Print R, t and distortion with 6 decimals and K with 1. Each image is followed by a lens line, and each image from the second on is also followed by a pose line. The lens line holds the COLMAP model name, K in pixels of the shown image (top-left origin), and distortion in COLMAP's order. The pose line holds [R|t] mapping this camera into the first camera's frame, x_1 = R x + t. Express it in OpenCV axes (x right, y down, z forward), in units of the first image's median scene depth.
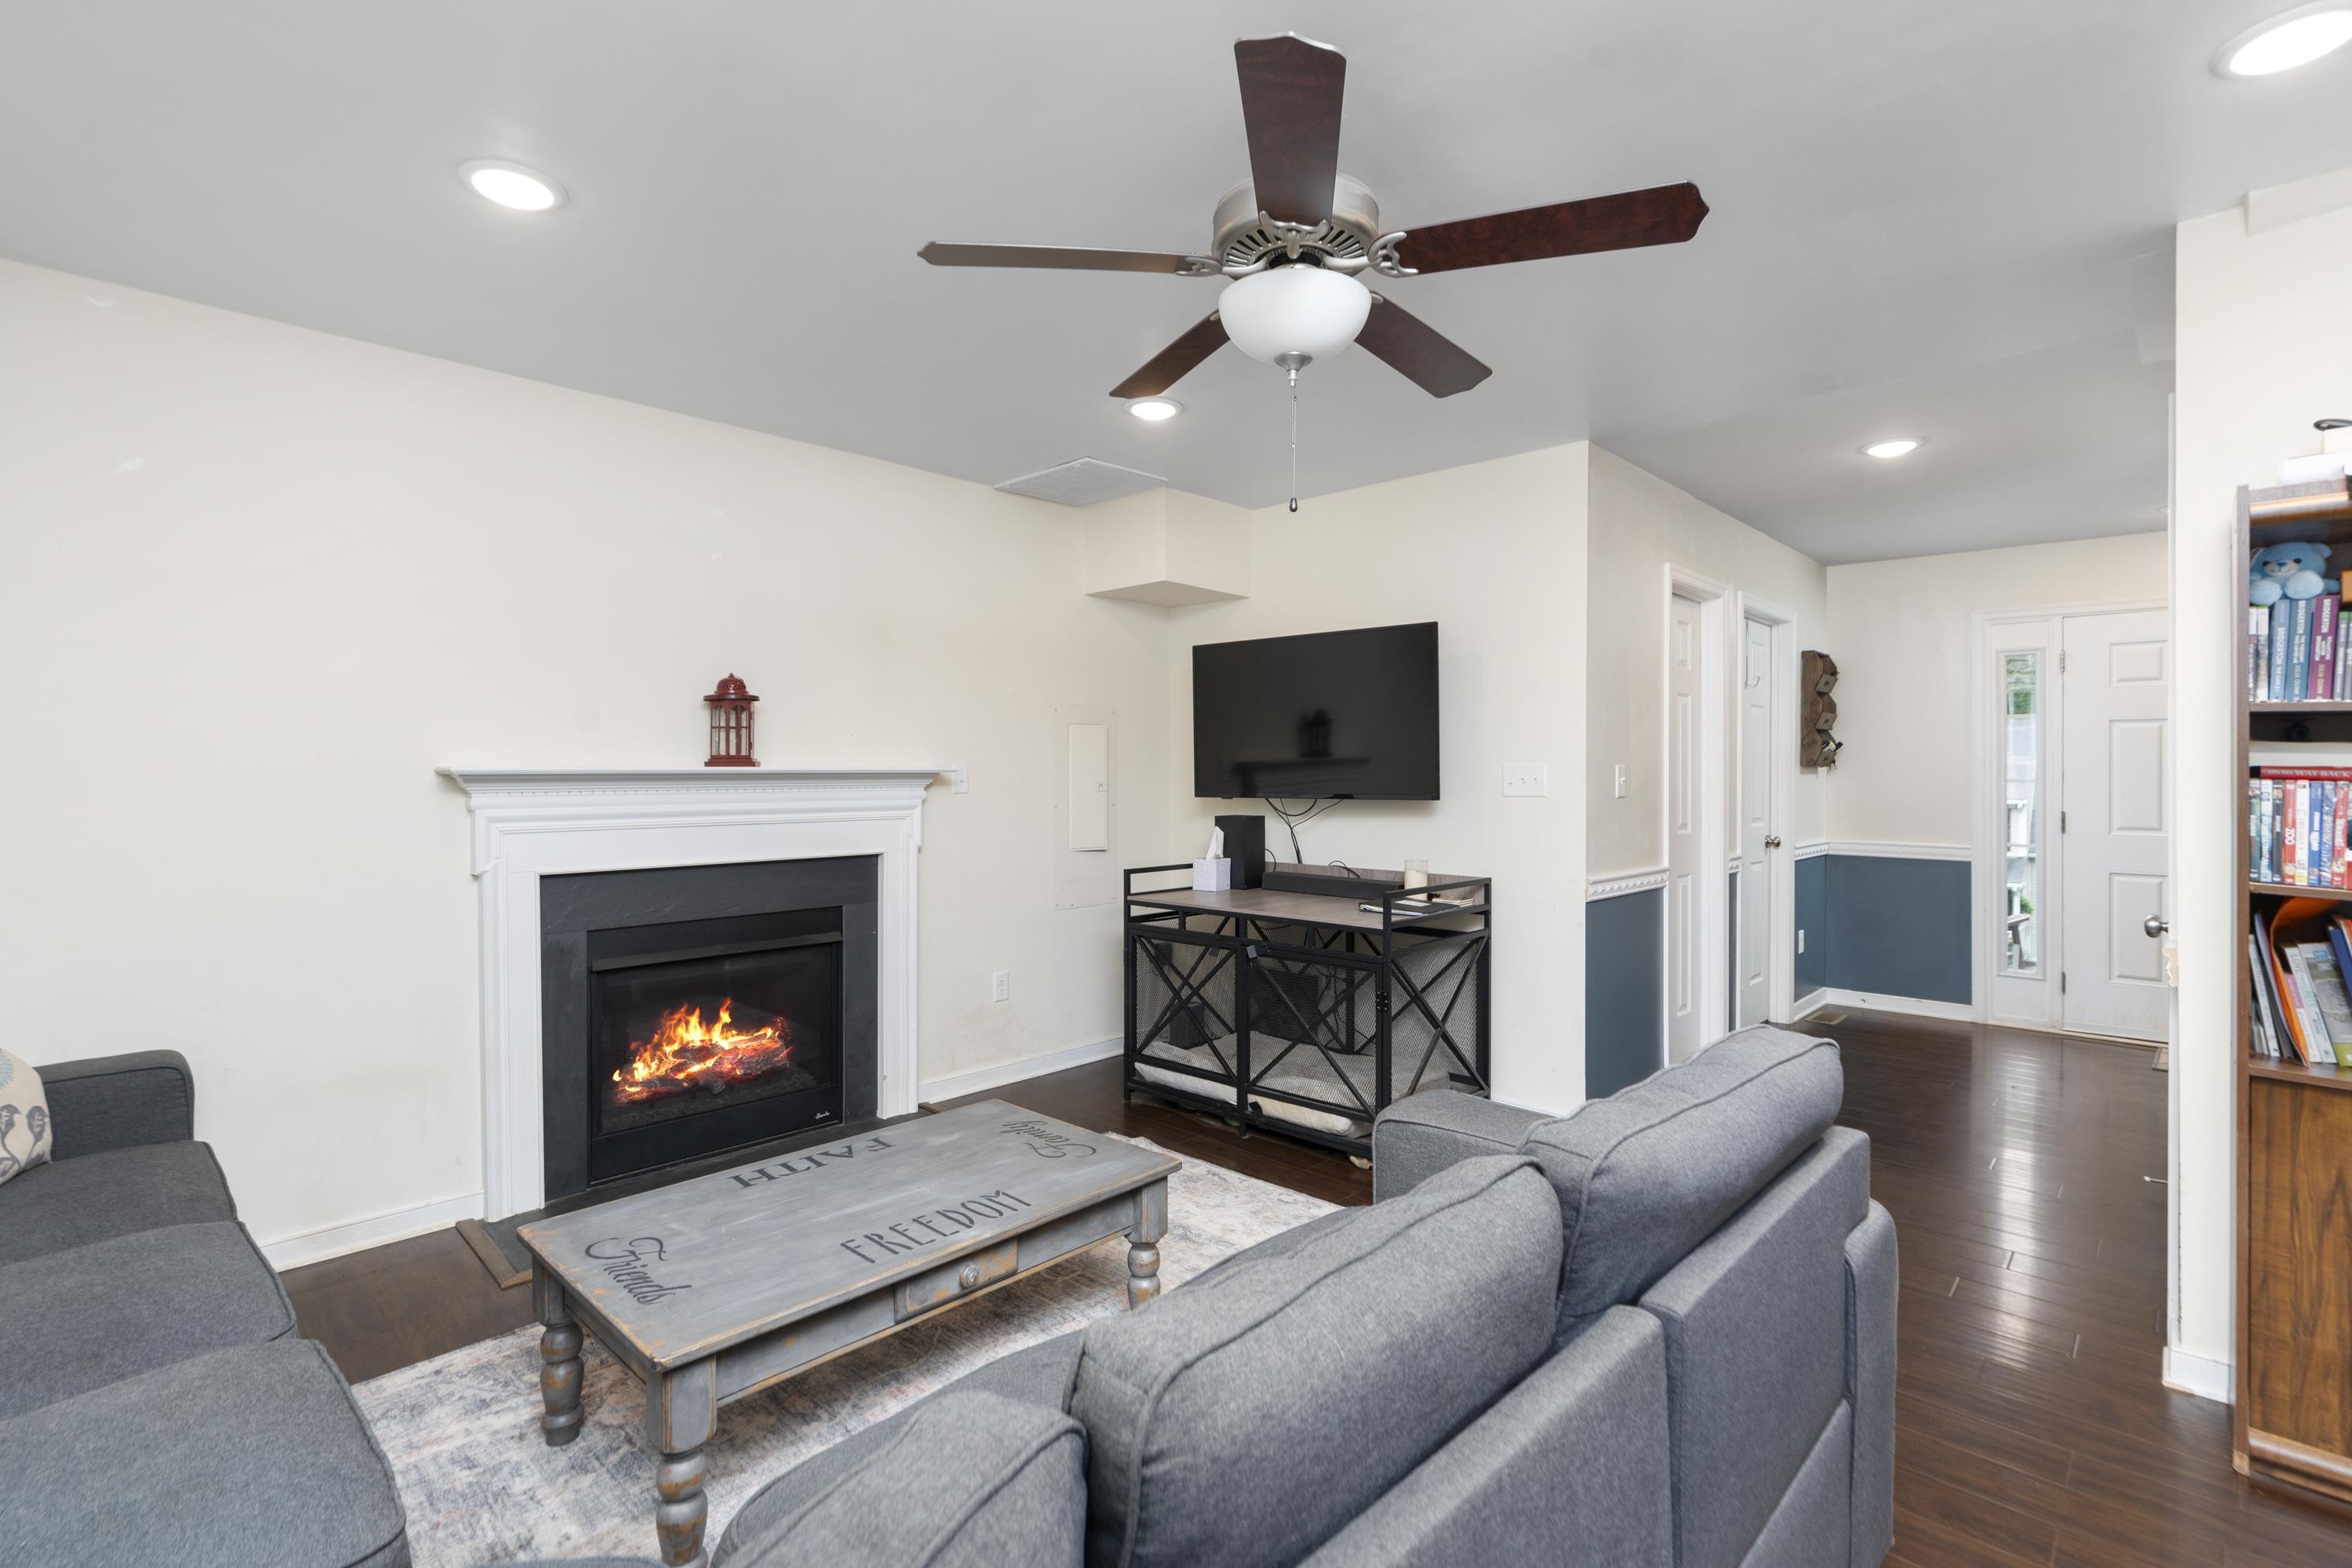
lens RADIAL K [[1055.9, 0, 1145.0], [0, 1055.9, 770.8], [0, 0, 1]] dist [-0.000274, 0.000655]
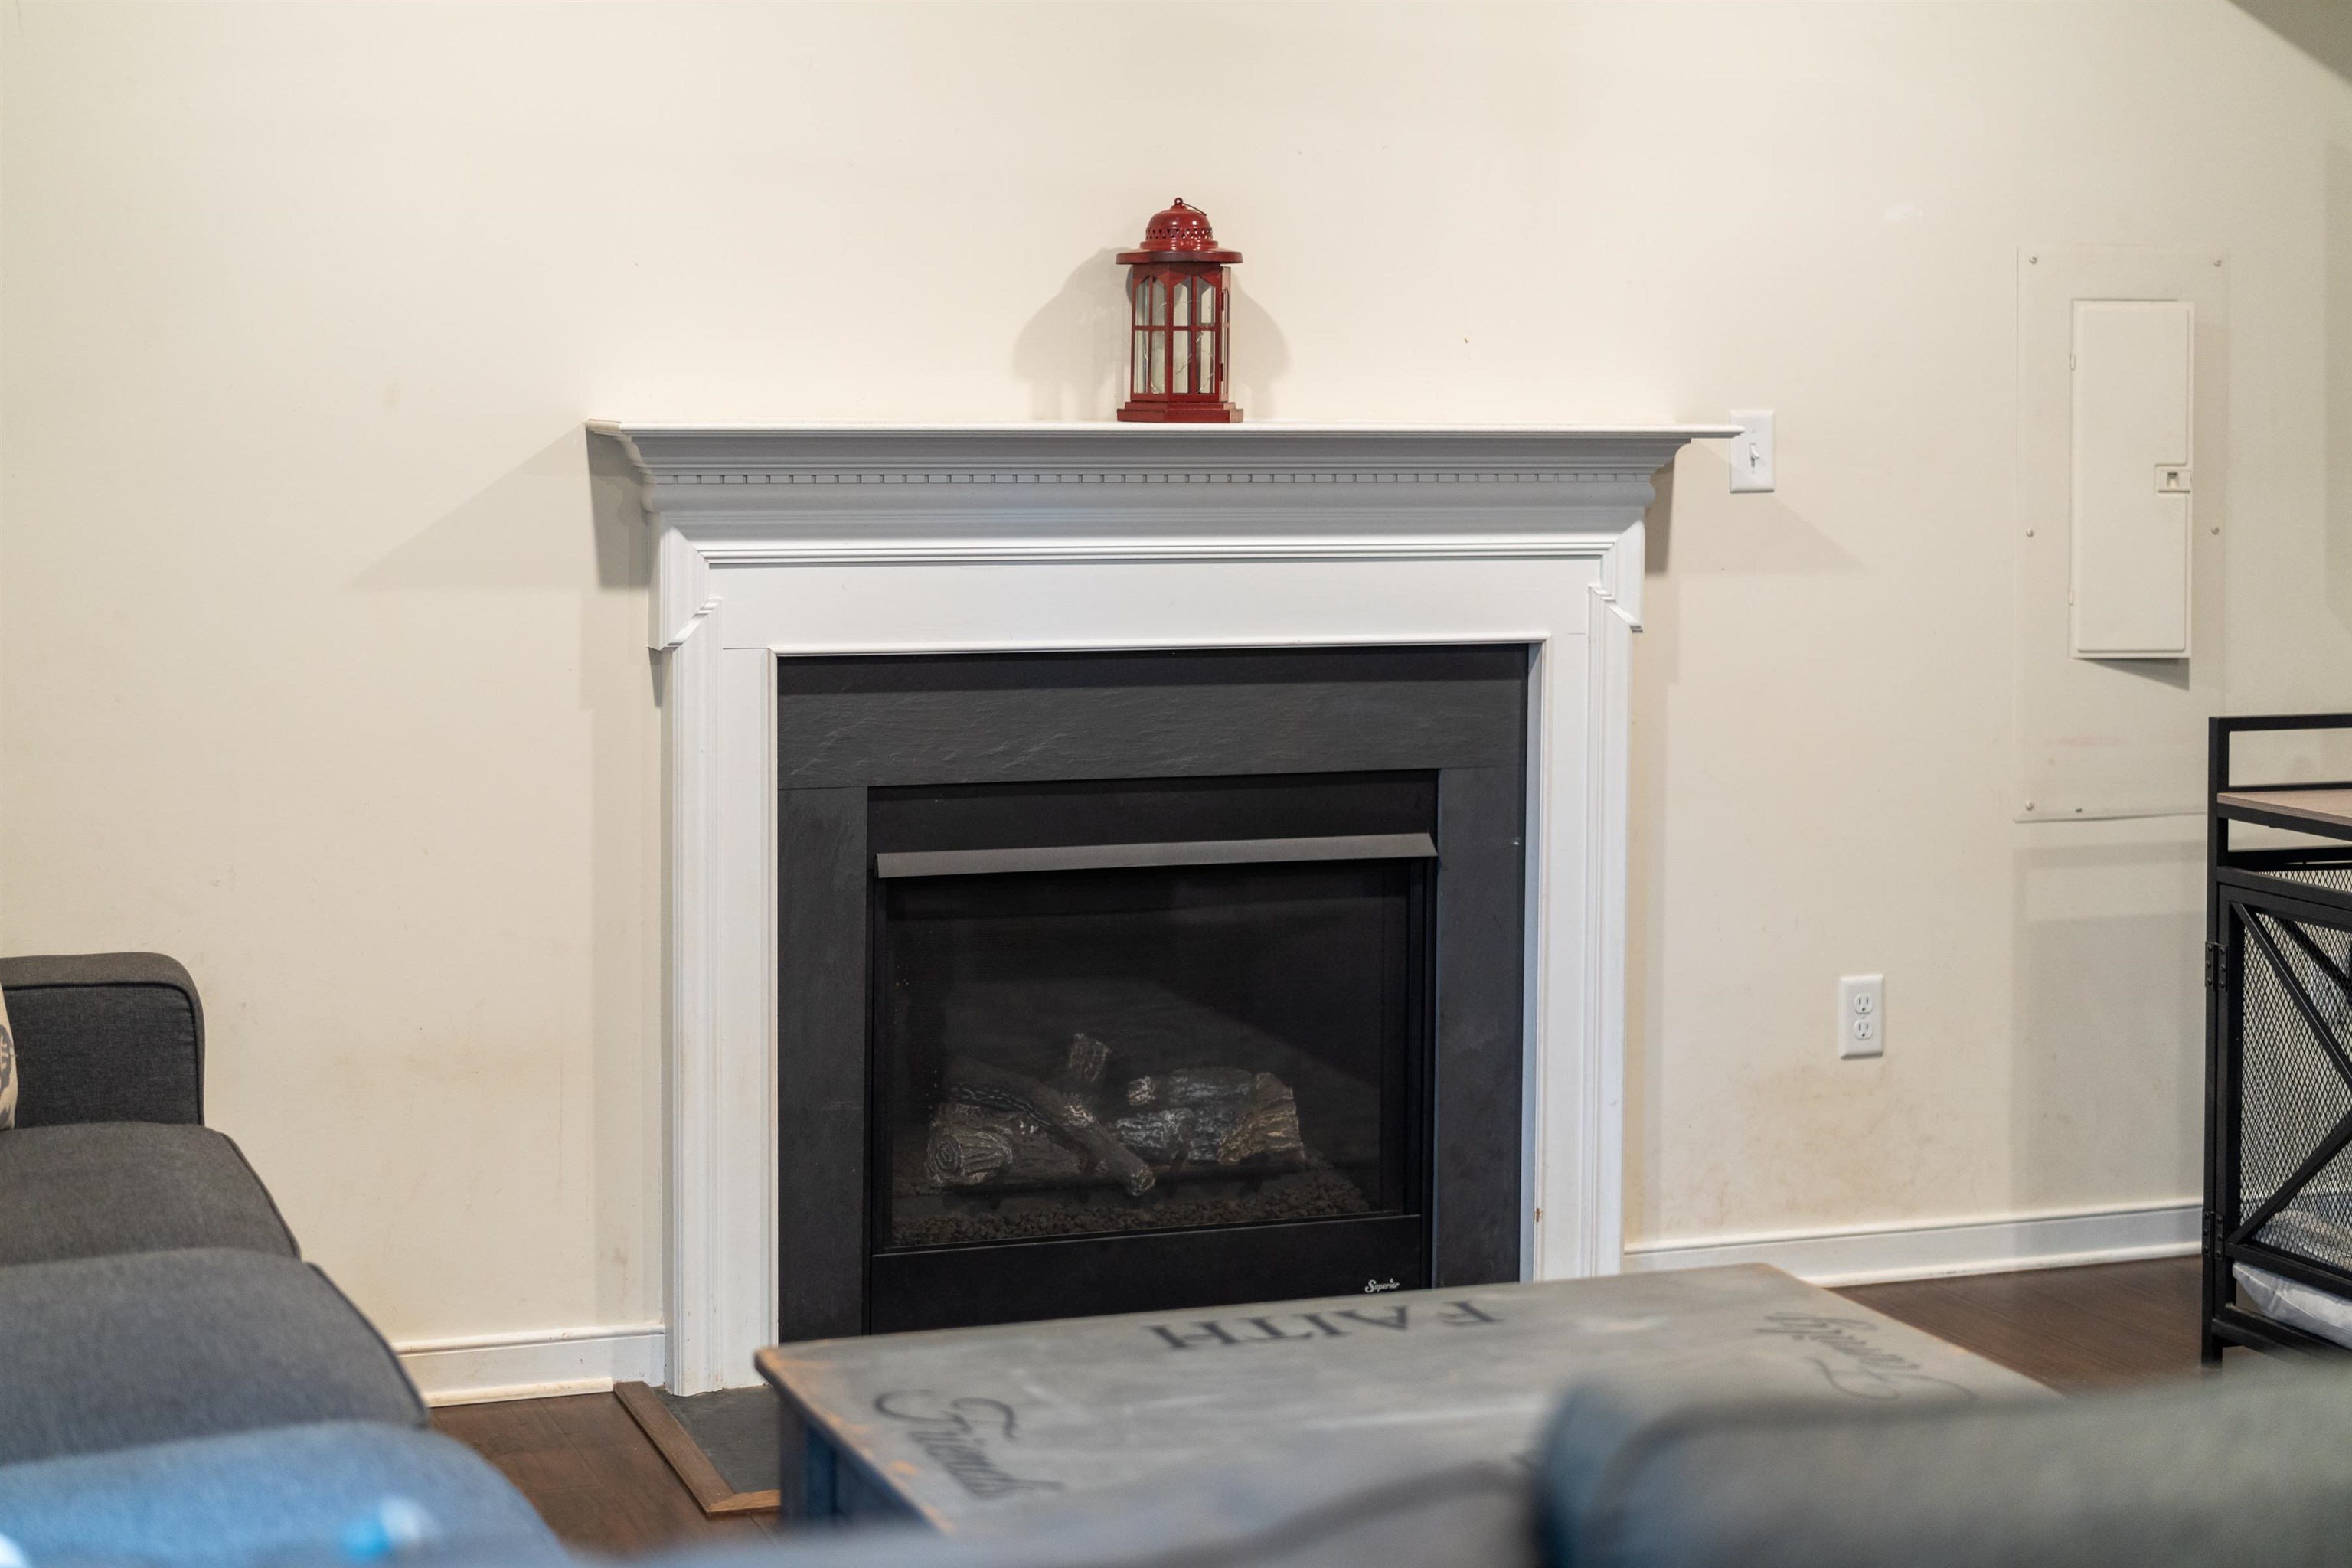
lens RADIAL K [[3363.7, 0, 1175.6], [0, 3363.7, 783.7], [0, 0, 1]] dist [-0.002459, 0.000000]
pose [[0.926004, 0.064348, -0.371990, 0.119703], [-0.018667, 0.991965, 0.125124, -0.029154], [0.377053, -0.108921, 0.919765, -0.256888]]
